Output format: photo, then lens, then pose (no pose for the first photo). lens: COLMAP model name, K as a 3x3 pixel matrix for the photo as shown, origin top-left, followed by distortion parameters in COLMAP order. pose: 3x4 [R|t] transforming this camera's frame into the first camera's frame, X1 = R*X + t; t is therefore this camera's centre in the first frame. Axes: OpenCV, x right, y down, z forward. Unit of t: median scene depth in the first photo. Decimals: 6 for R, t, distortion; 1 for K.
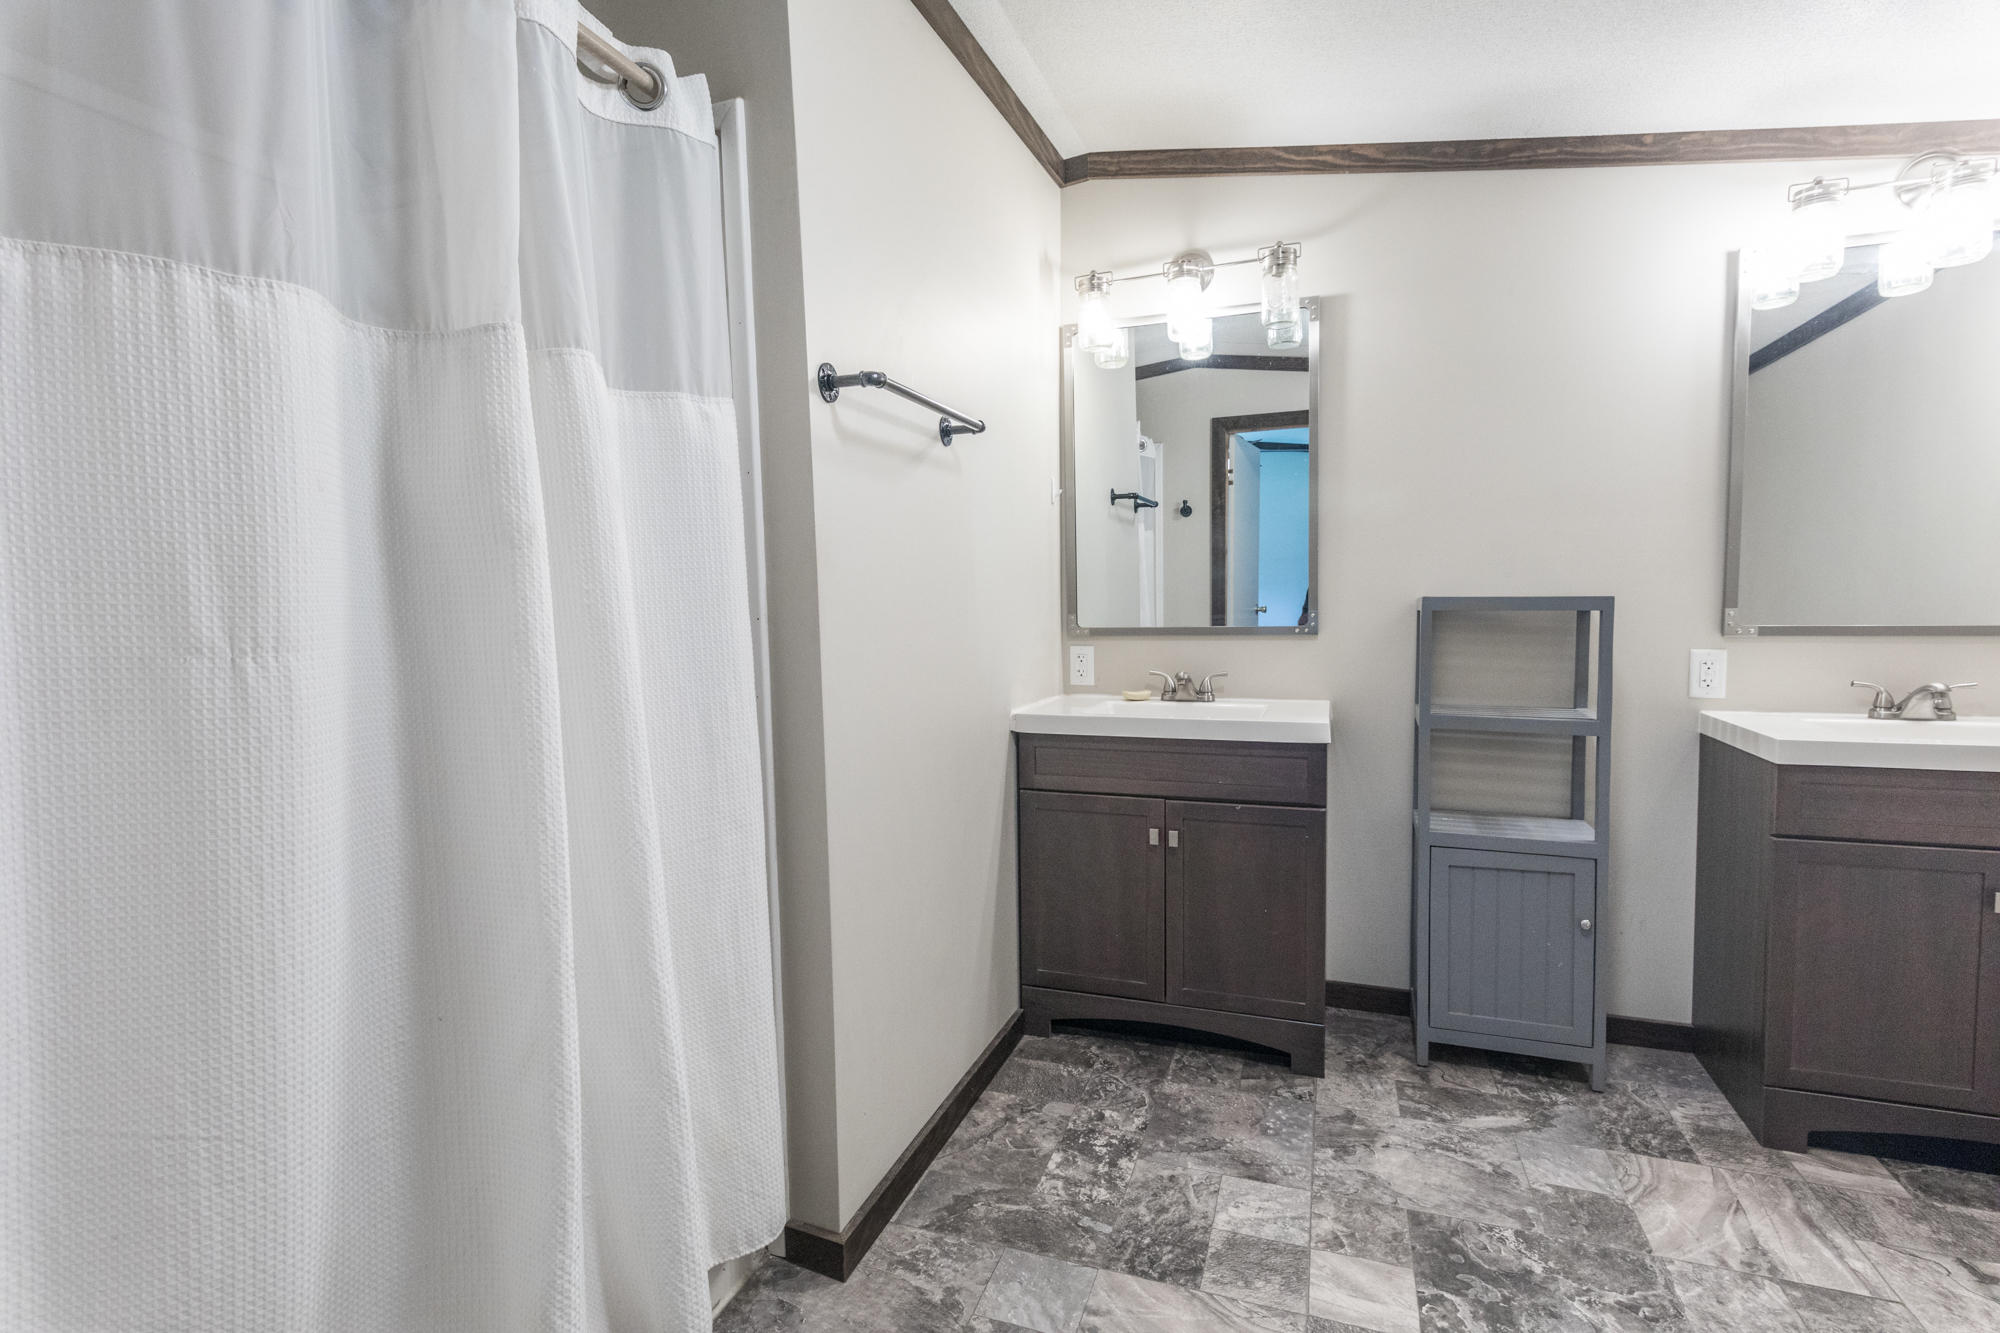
lens RADIAL K [[981.5, 0, 1000.0], [0, 981.5, 666.5], [0, 0, 1]] dist [-0.001672, -0.000002]
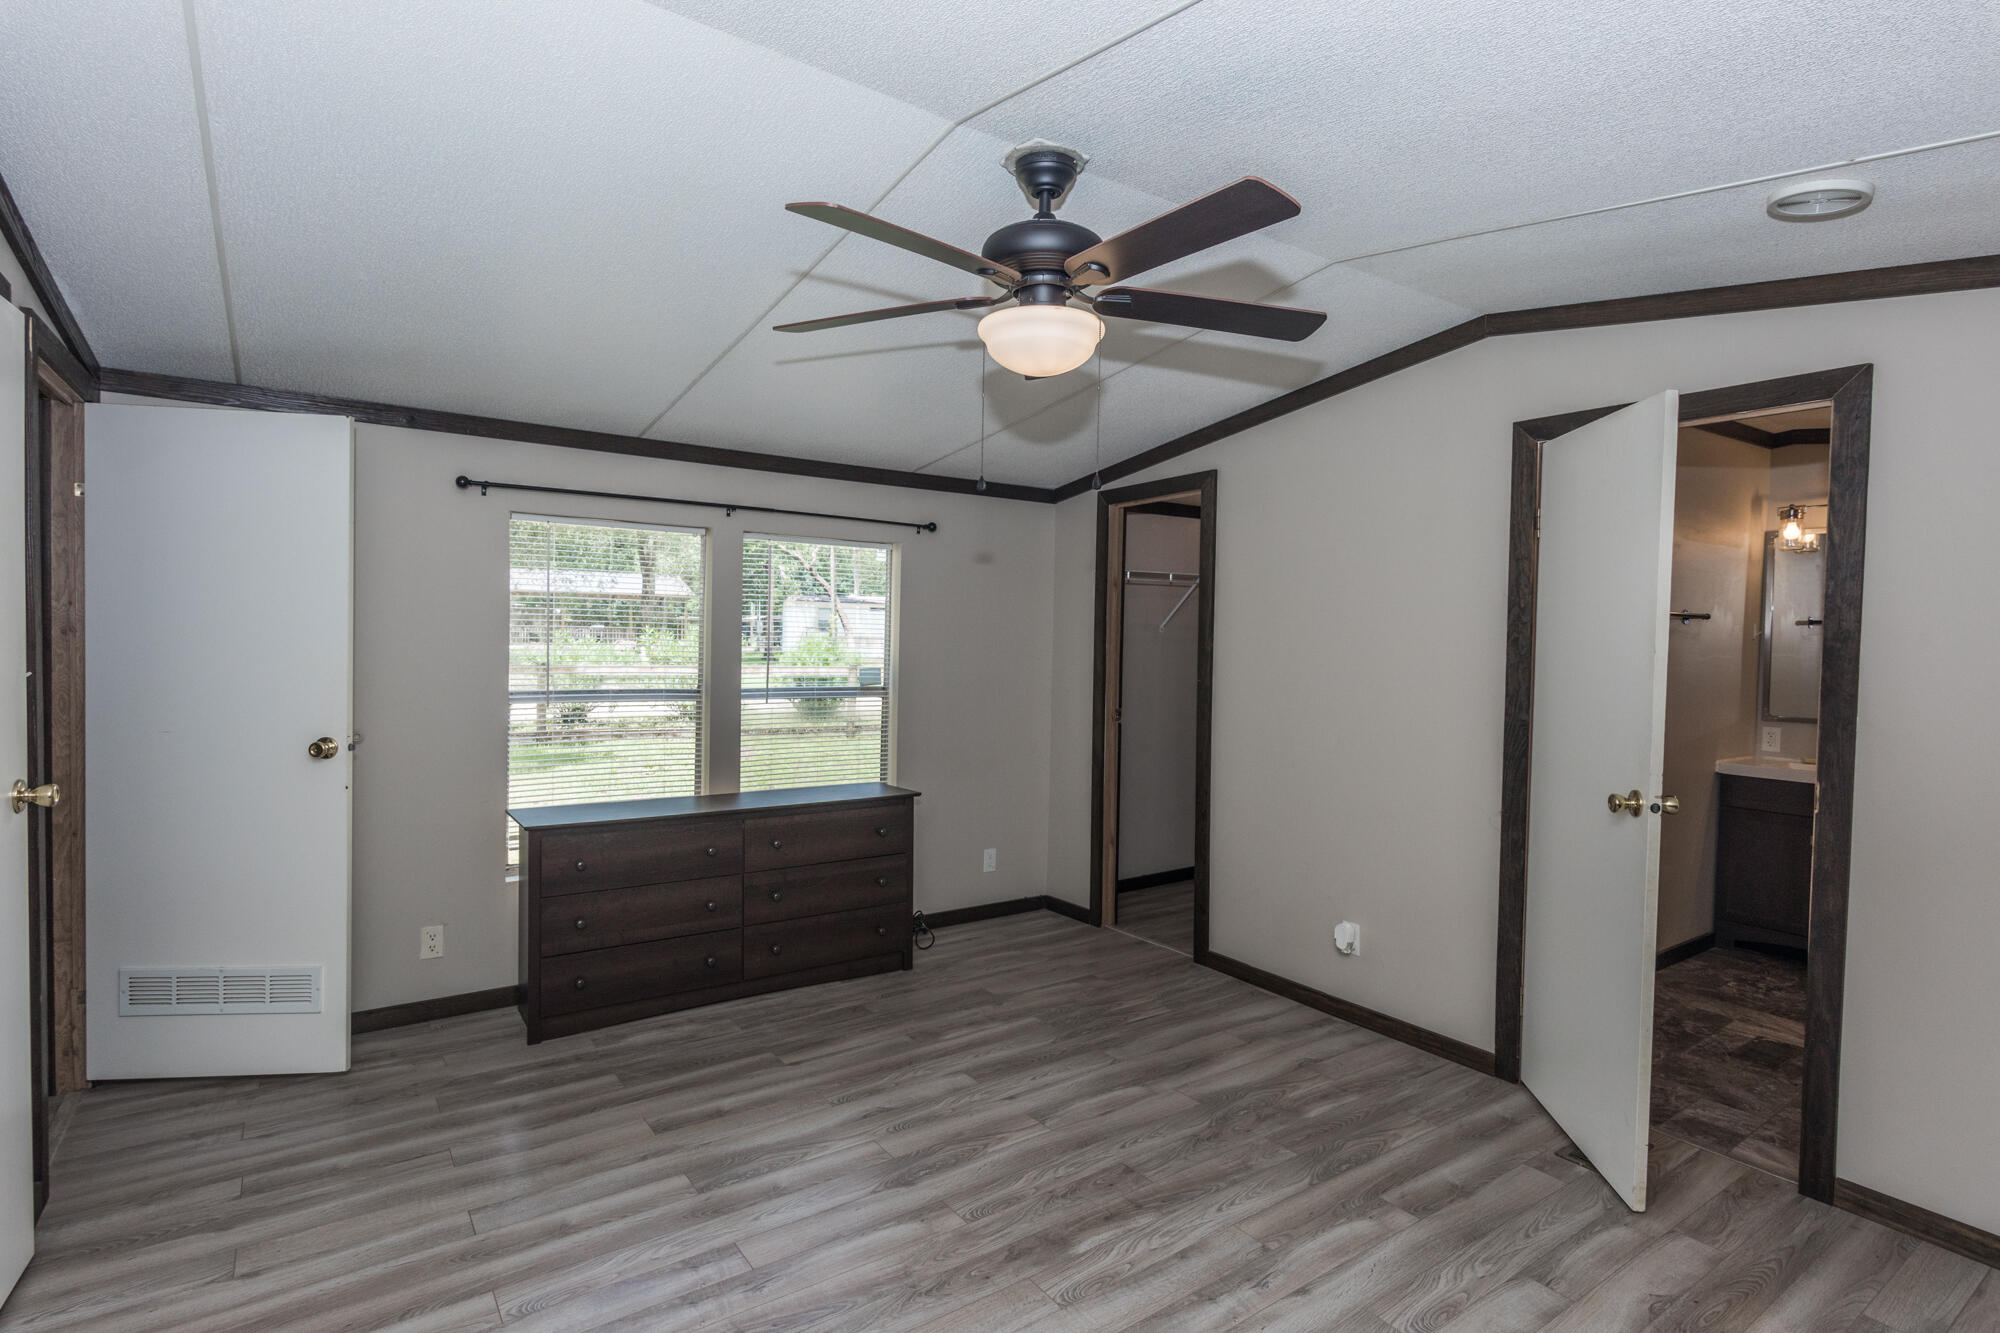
lens RADIAL K [[981.5, 0, 1000.0], [0, 981.5, 666.5], [0, 0, 1]] dist [-0.001672, -0.000002]
pose [[0.818027, 0.044459, -0.573459, -0.044627], [-0.071111, 0.997176, -0.024130, 0.011643], [0.570767, 0.060518, 0.818879, -1.439462]]
